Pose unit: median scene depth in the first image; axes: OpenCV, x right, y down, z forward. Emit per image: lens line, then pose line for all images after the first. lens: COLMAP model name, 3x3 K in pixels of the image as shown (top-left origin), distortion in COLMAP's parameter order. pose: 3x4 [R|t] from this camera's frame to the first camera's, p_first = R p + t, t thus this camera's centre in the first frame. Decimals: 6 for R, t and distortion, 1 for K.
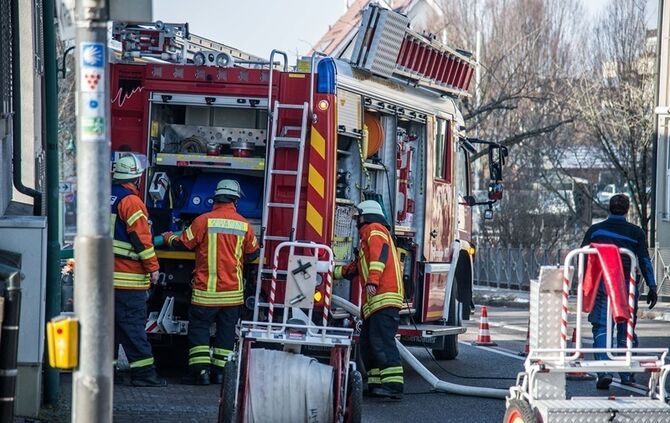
lens RADIAL K [[2188.0, 0, 335.0], [0, 2188.0, 211.5], [0, 0, 1]] dist [1.208079, -0.388843]
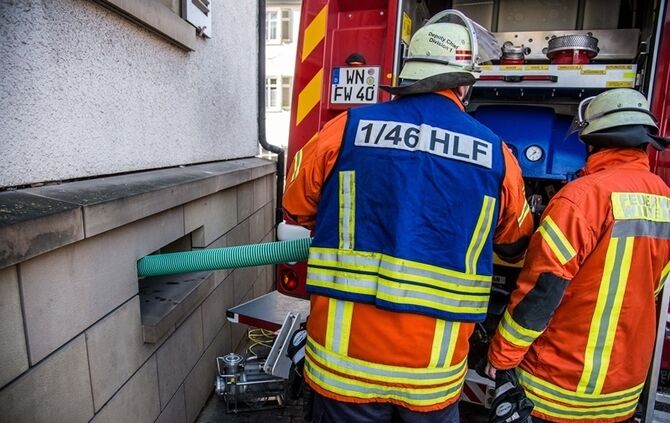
lens RADIAL K [[482.4, 0, 335.0], [0, 482.4, 211.5], [0, 0, 1]] dist [-0.058802, 0.001091]
pose [[0.990375, 0.035292, -0.133838, -0.069484], [-0.024365, 0.996300, 0.082421, 0.001273], [0.136252, -0.078367, 0.987570, 0.737720]]
